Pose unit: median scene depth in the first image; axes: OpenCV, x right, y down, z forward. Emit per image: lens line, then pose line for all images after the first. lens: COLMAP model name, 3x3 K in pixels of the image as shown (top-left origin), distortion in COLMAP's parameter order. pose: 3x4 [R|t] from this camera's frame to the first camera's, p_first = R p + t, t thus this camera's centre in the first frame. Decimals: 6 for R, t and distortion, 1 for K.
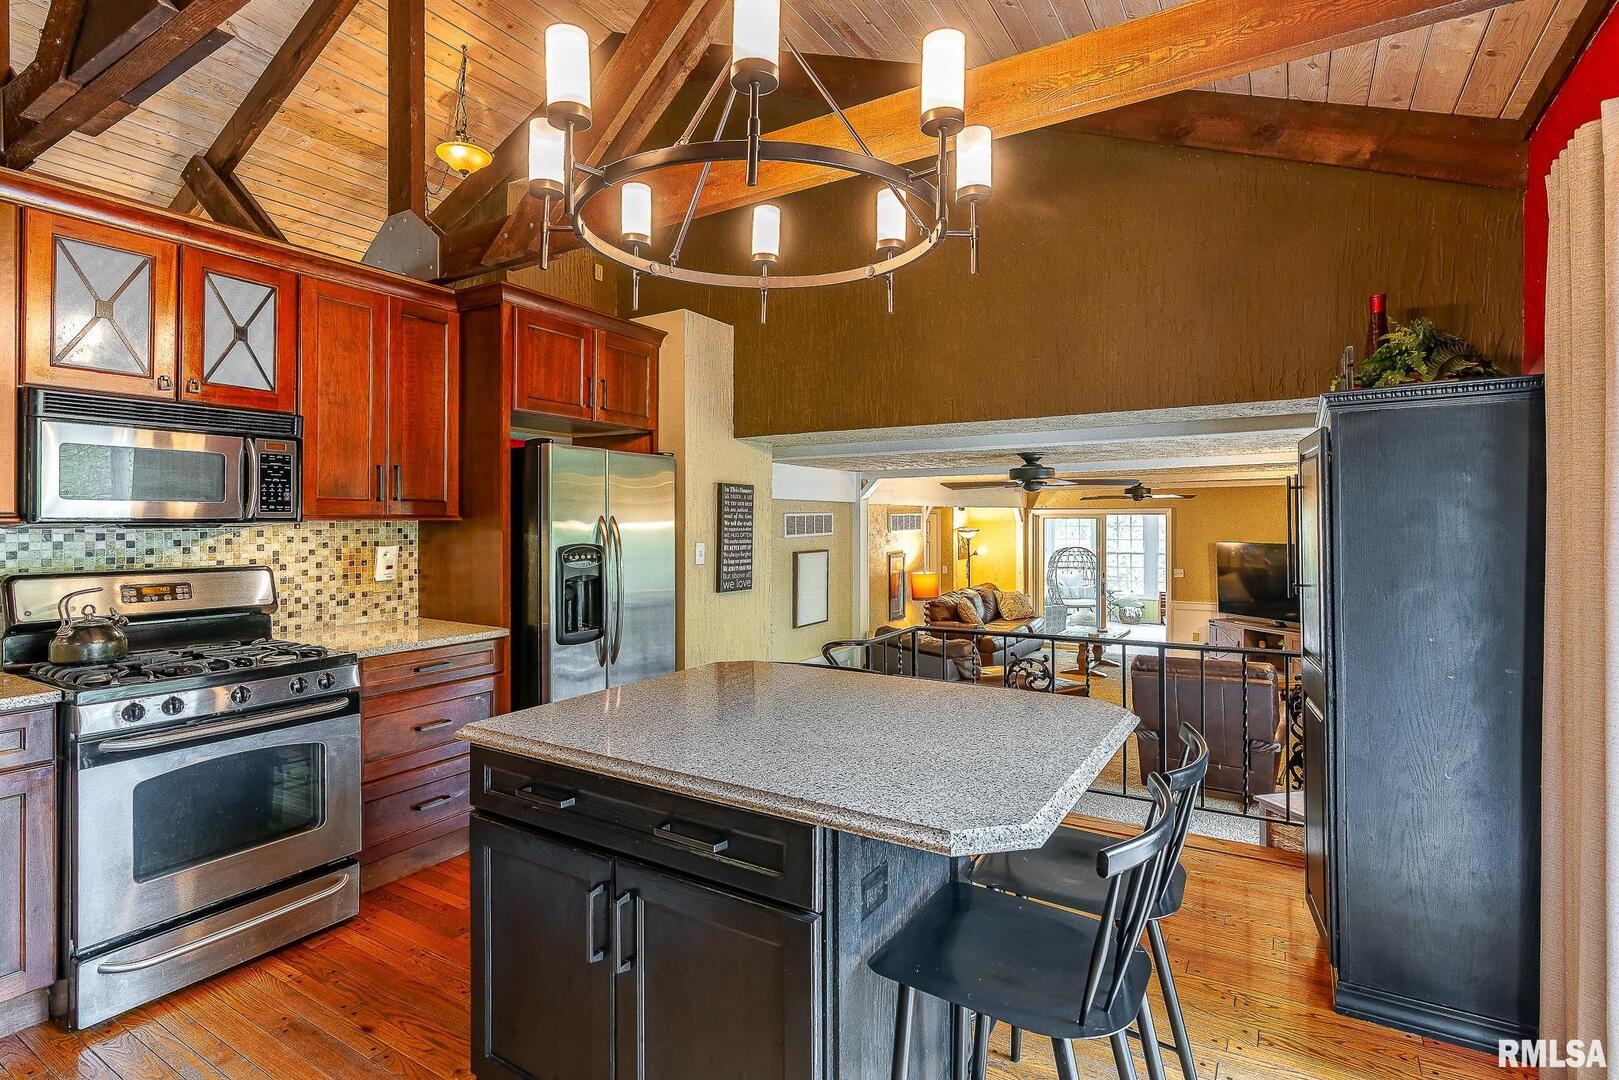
lens RADIAL K [[792.0, 0, 796.2], [0, 792.0, 527.3], [0, 0, 1]] dist [0.000728, -0.000045]
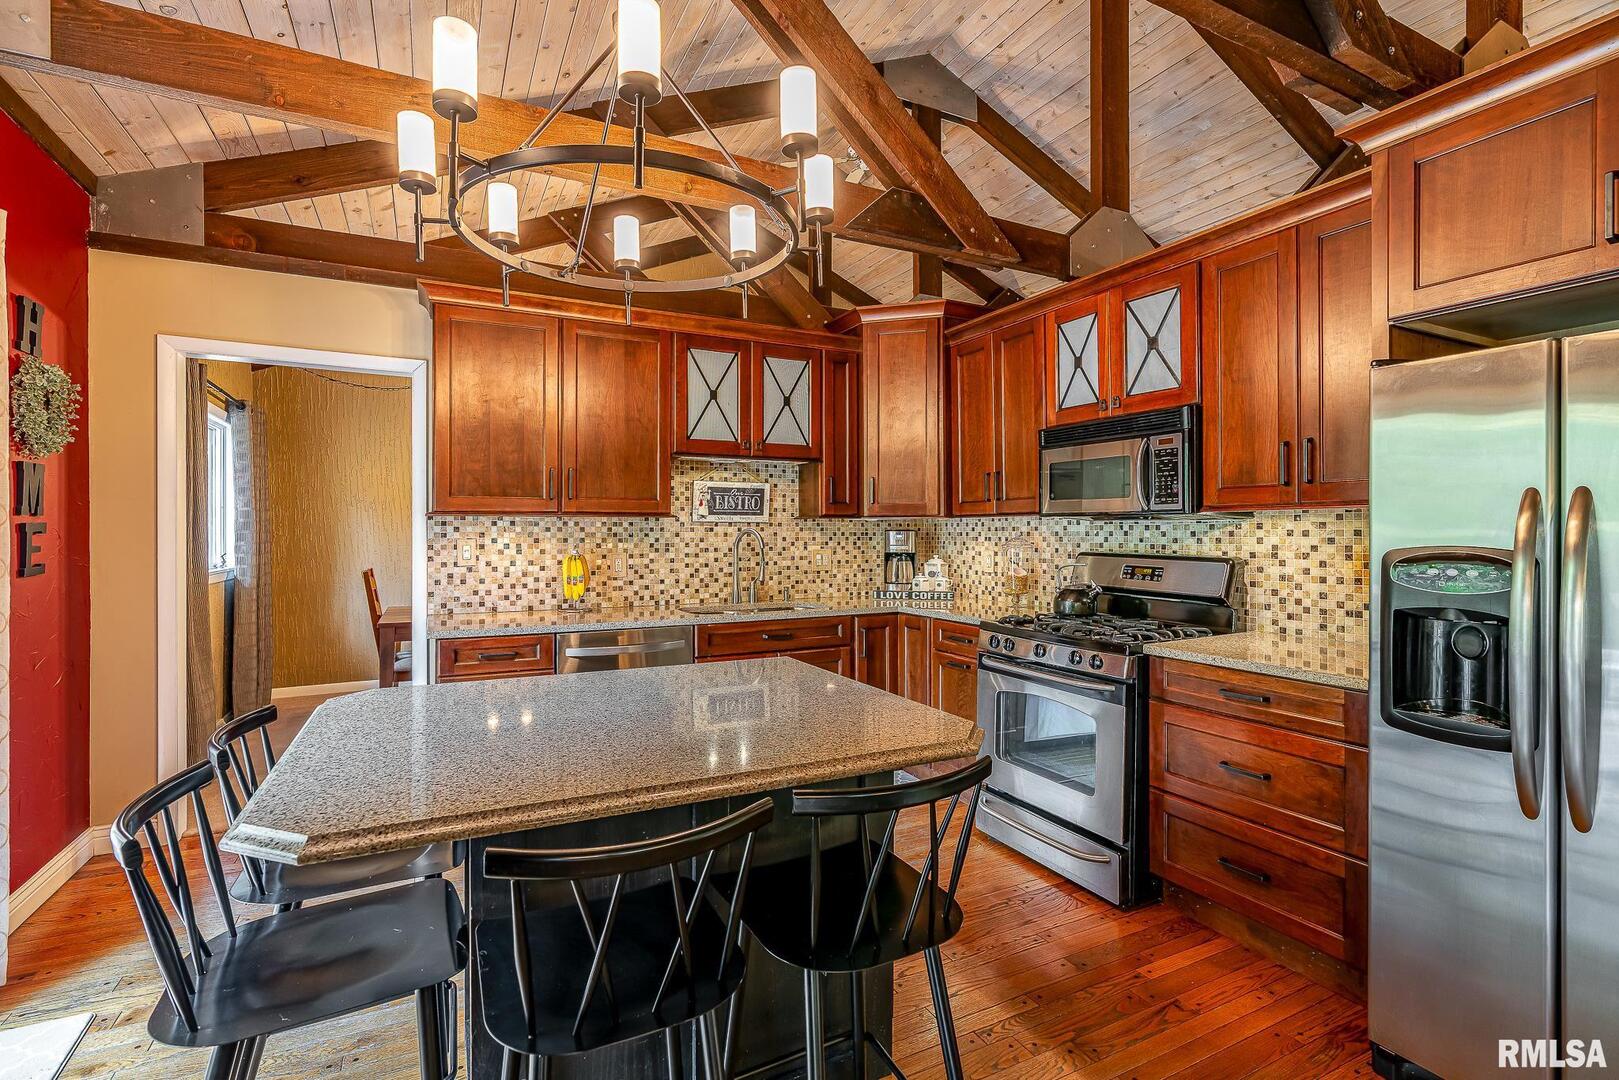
lens RADIAL K [[760.5, 0, 805.7], [0, 760.5, 529.4], [0, 0, 1]] dist [-0.001912, -0.000036]
pose [[-0.516391, 0.001929, -0.856351, 0.388280], [-0.005356, 0.999971, 0.005483, 0.009549], [0.856336, 0.007418, -0.516365, 0.973720]]
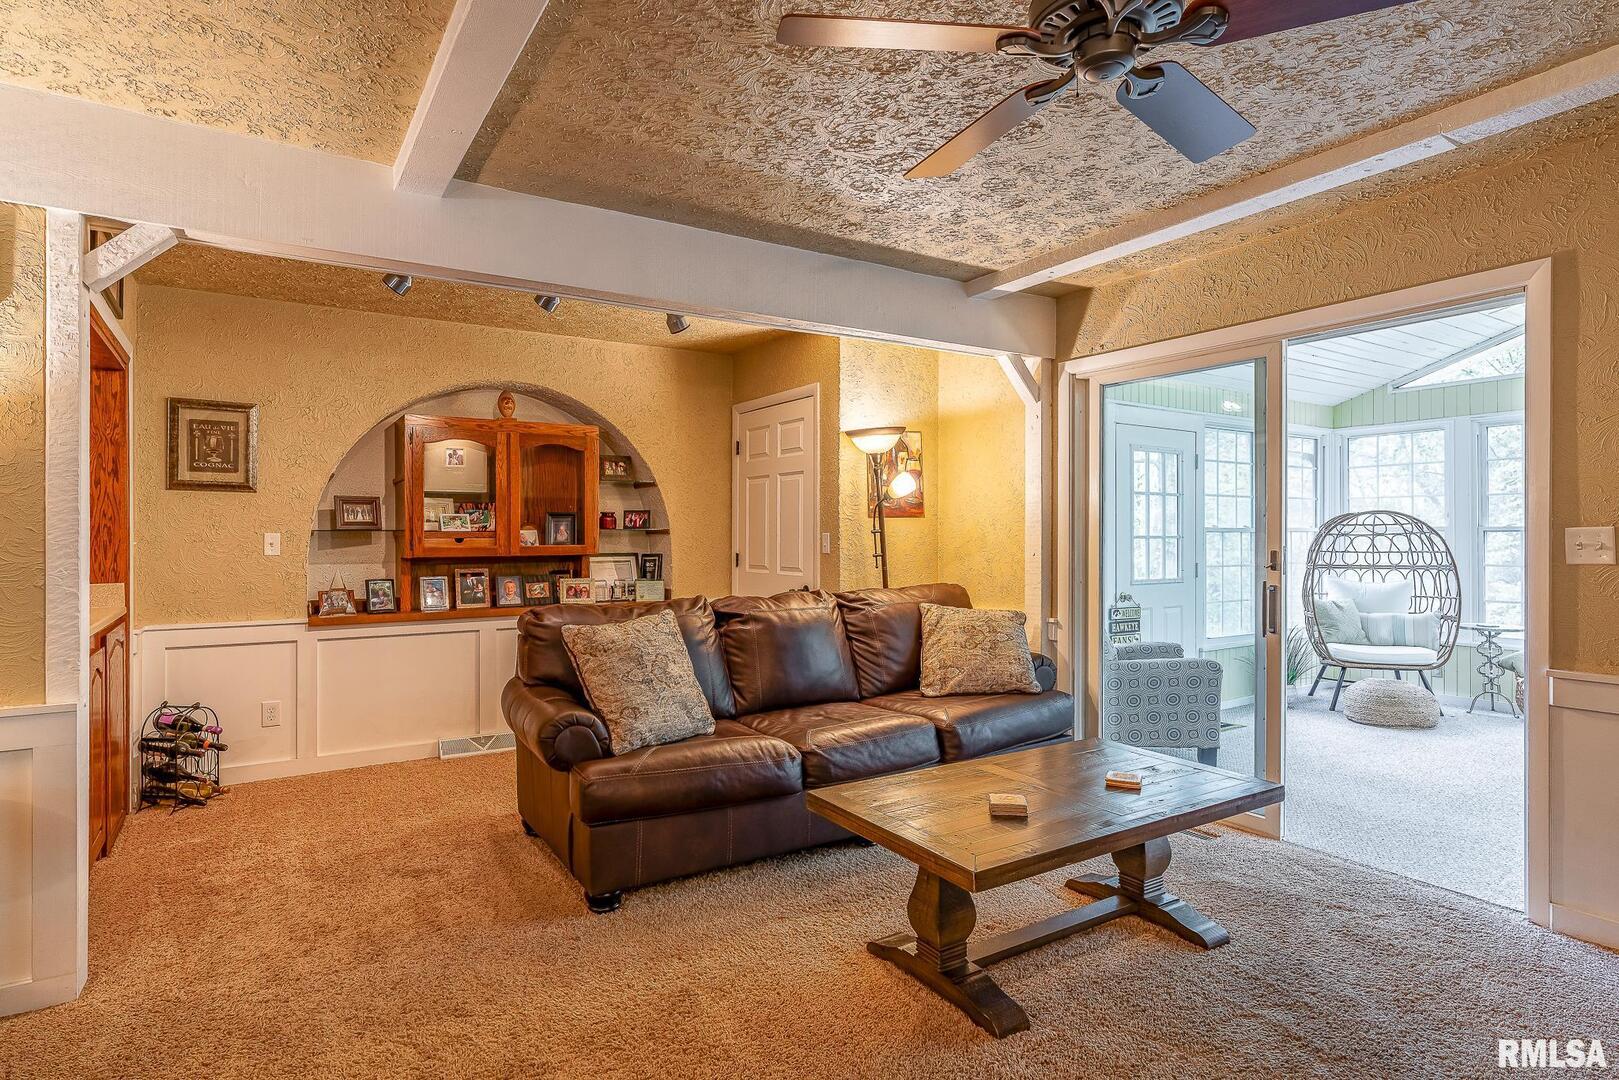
lens RADIAL K [[871.1, 0, 814.2], [0, 871.1, 543.1], [0, 0, 1]] dist [-0.005354, -0.000895]
pose [[0.906078, 0.000004, -0.423111, 1.157220], [-0.000864, 0.999998, -0.001842, 0.171302], [0.423110, 0.002035, 0.906076, 2.049630]]
